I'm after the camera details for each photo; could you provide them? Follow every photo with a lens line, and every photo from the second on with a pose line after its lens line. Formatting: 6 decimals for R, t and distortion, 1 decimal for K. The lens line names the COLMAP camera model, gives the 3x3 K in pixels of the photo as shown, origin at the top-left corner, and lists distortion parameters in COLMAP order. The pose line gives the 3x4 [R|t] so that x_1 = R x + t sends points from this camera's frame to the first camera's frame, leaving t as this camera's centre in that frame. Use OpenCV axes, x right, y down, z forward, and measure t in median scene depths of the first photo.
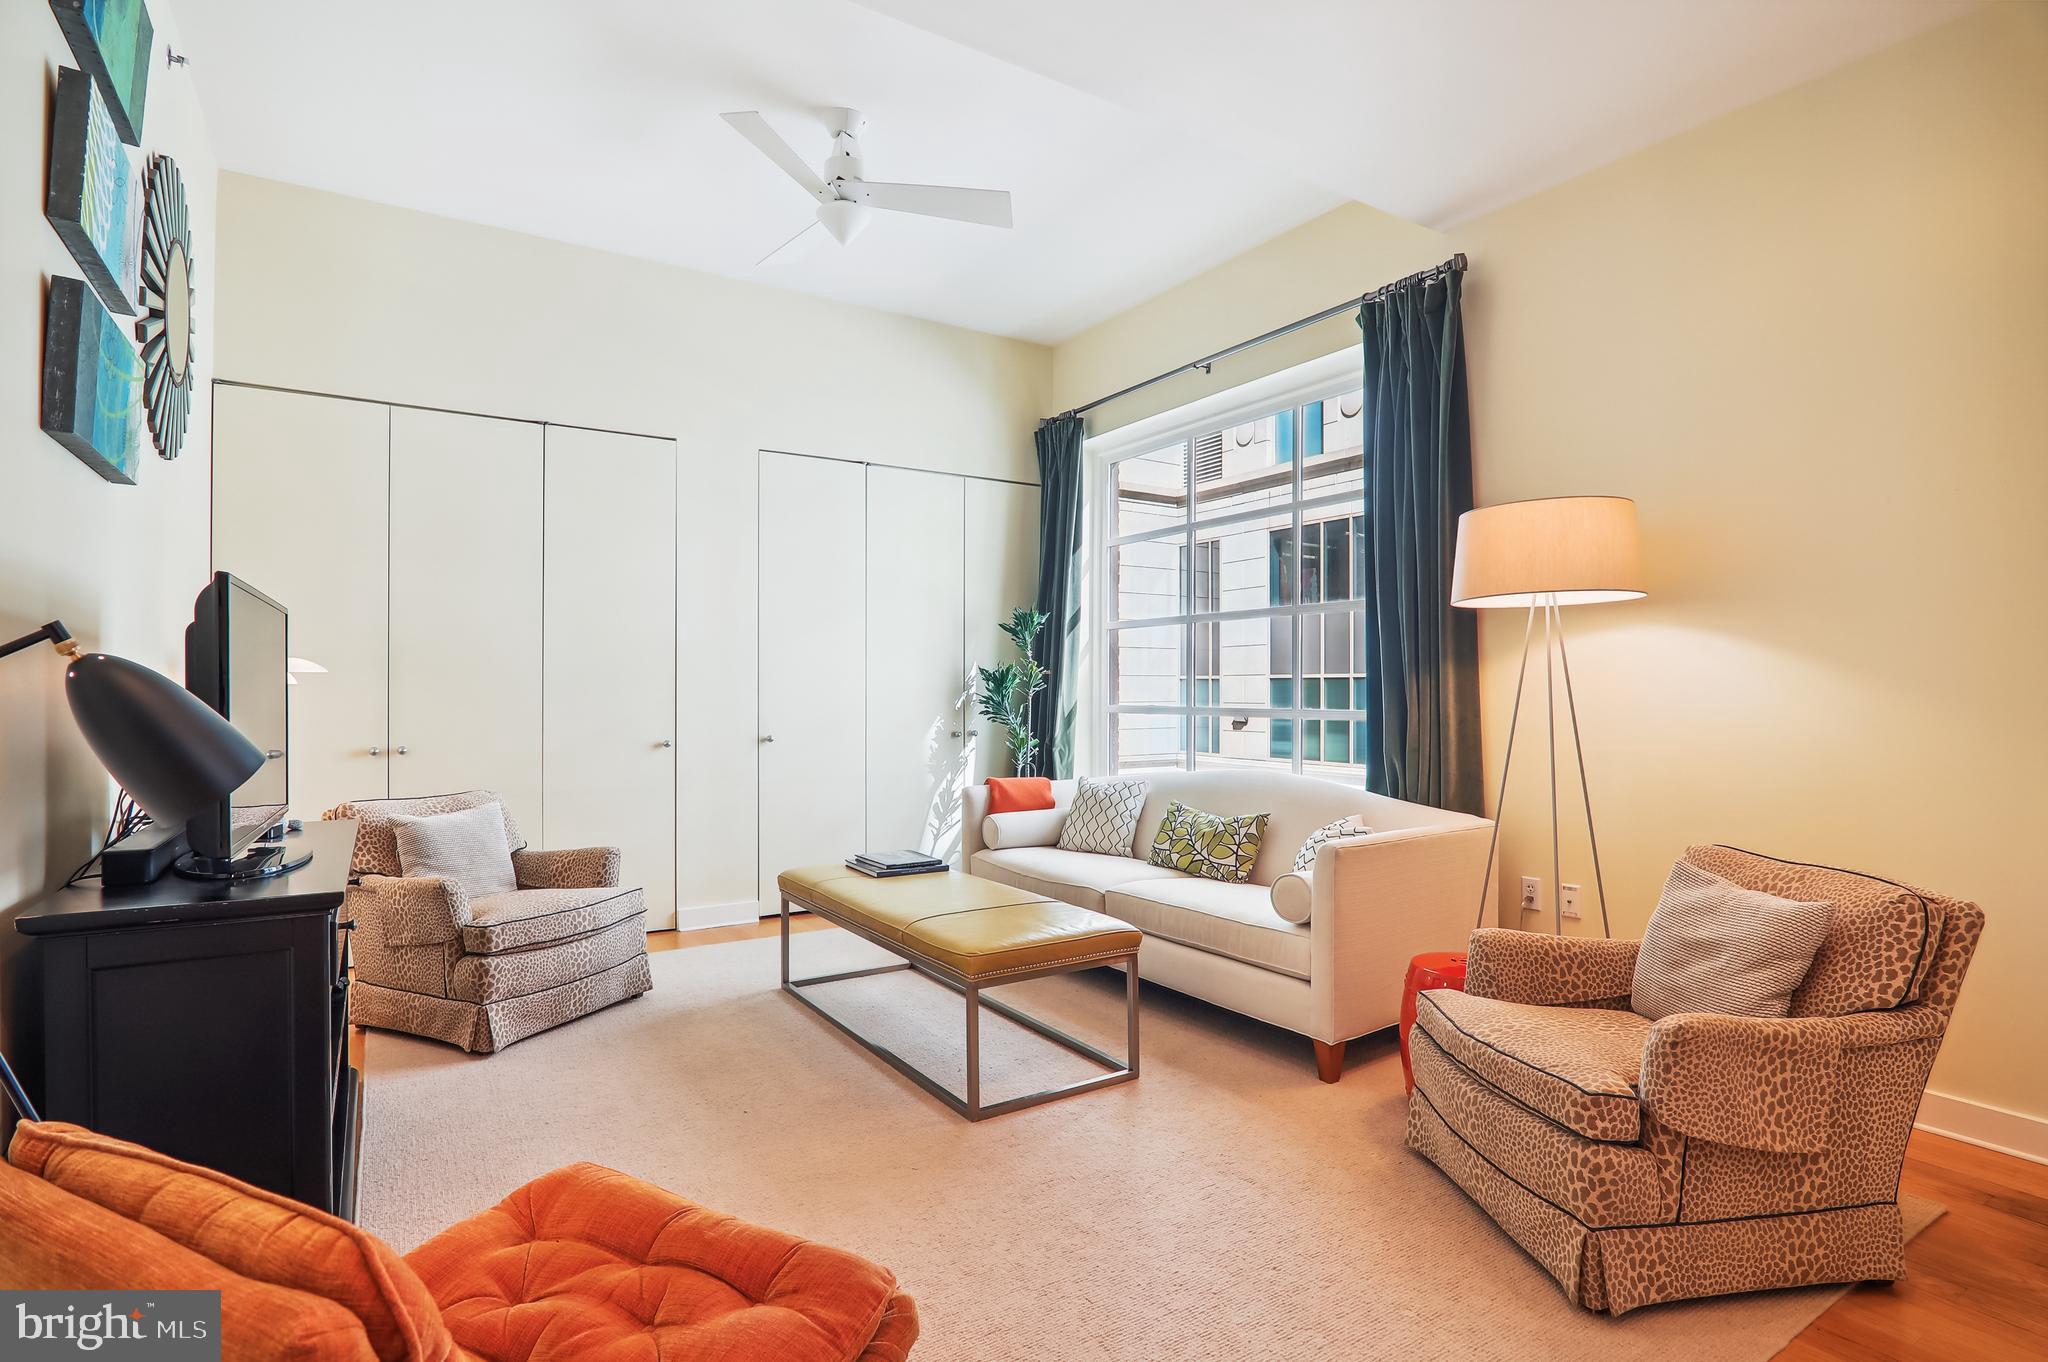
lens RADIAL K [[1000.9, 0, 1035.9], [0, 1000.9, 675.6], [0, 0, 1]] dist [-0.008466, -0.000977]
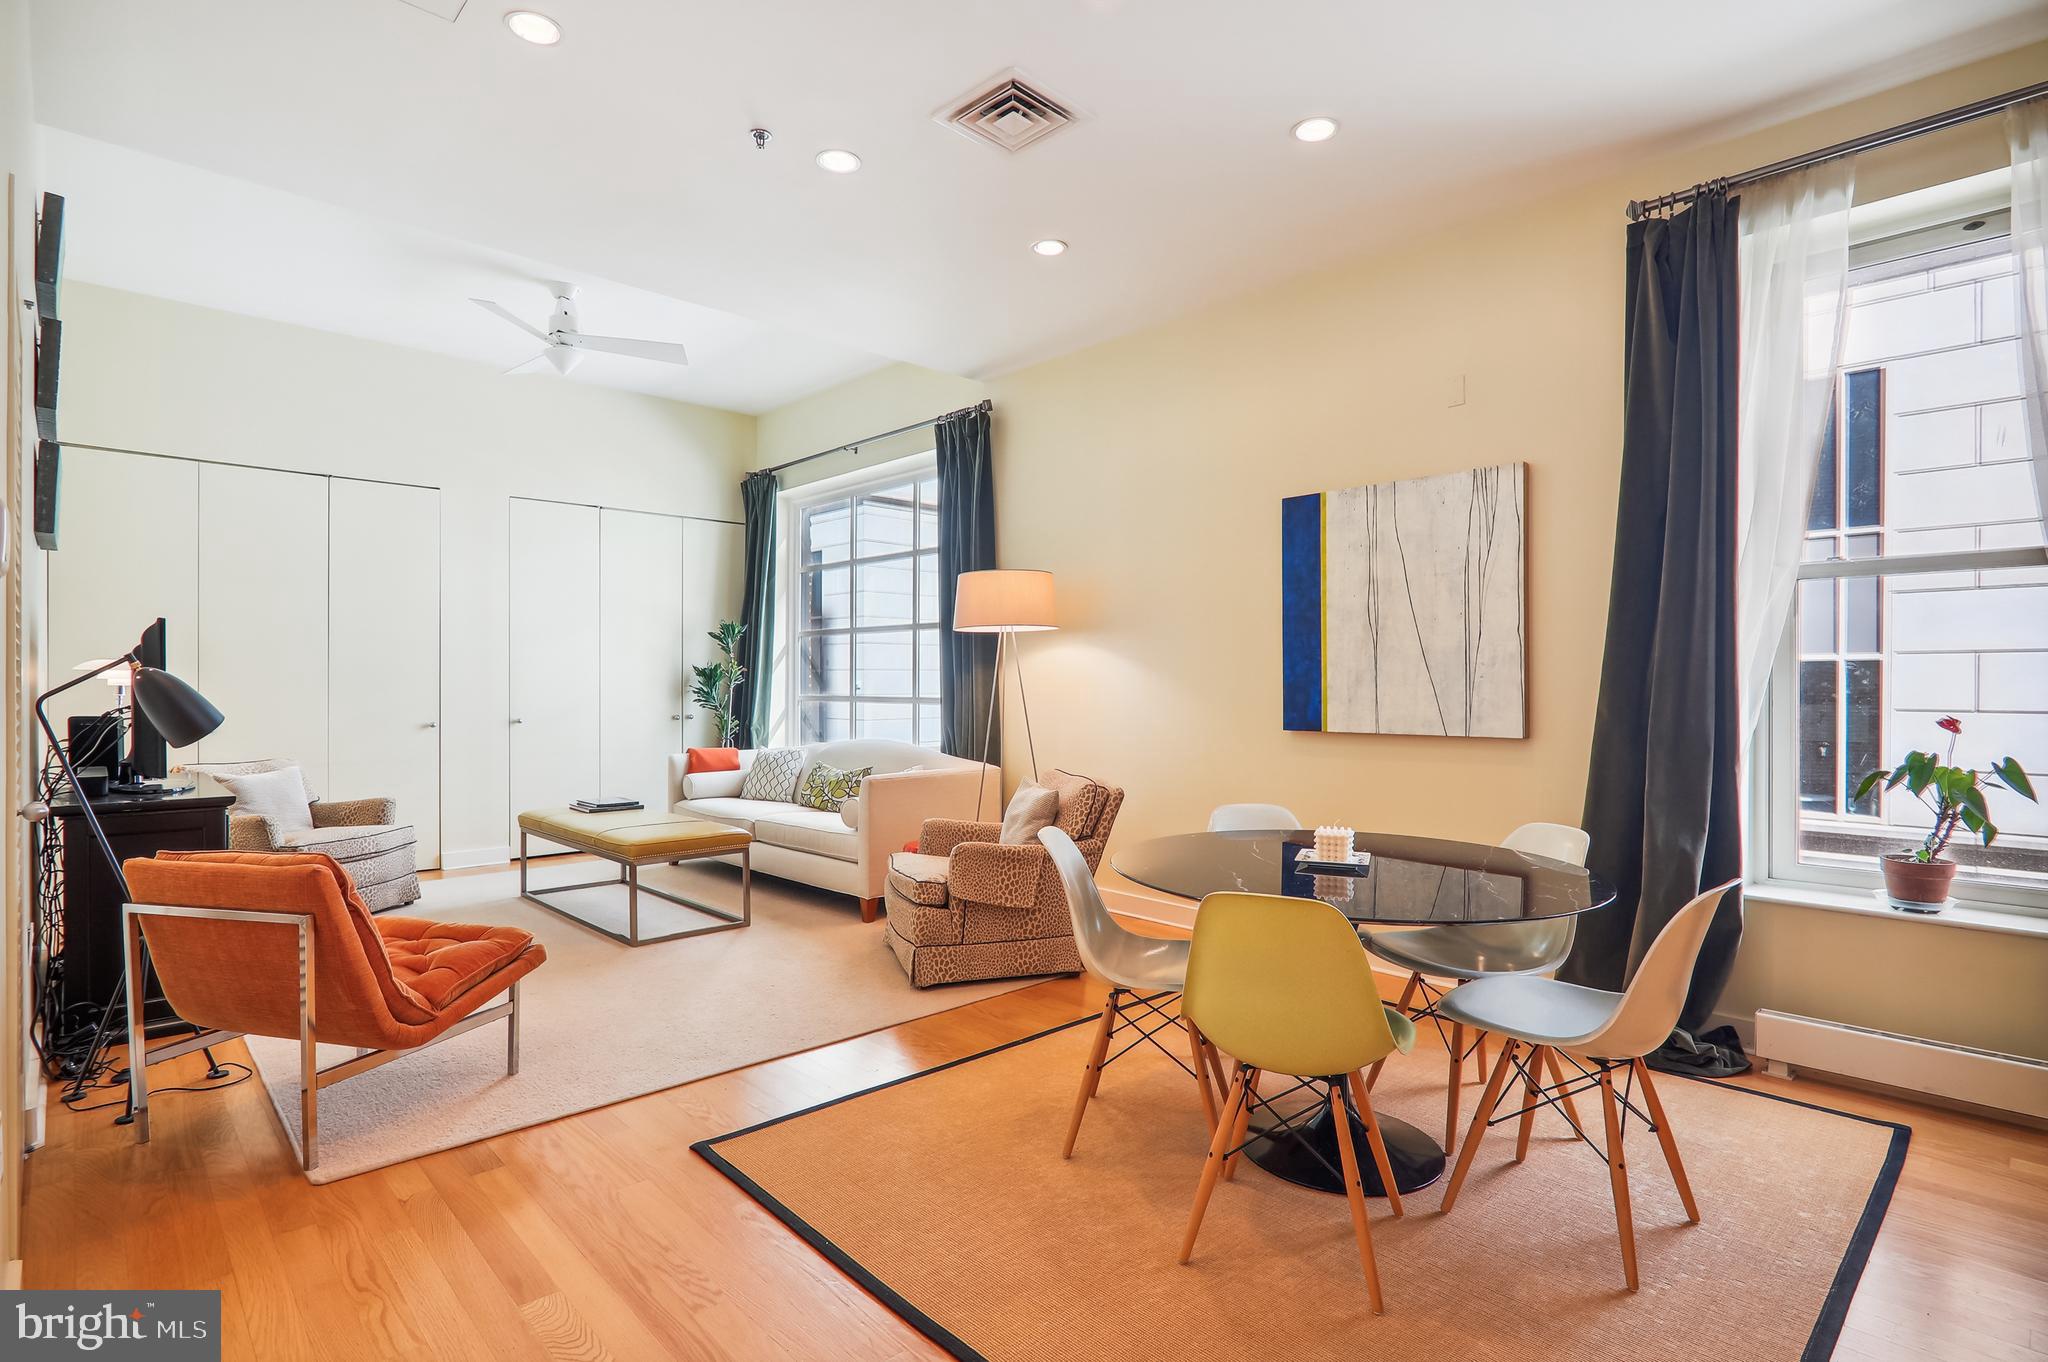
lens RADIAL K [[1028.9, 0, 1019.4], [0, 1028.9, 674.3], [0, 0, 1]] dist [-0.000495, -0.000536]
pose [[0.986961, 0.001371, 0.160955, 0.201221], [-0.002400, 0.999978, 0.006198, -0.008684], [-0.160943, -0.006503, 0.986942, -0.528552]]
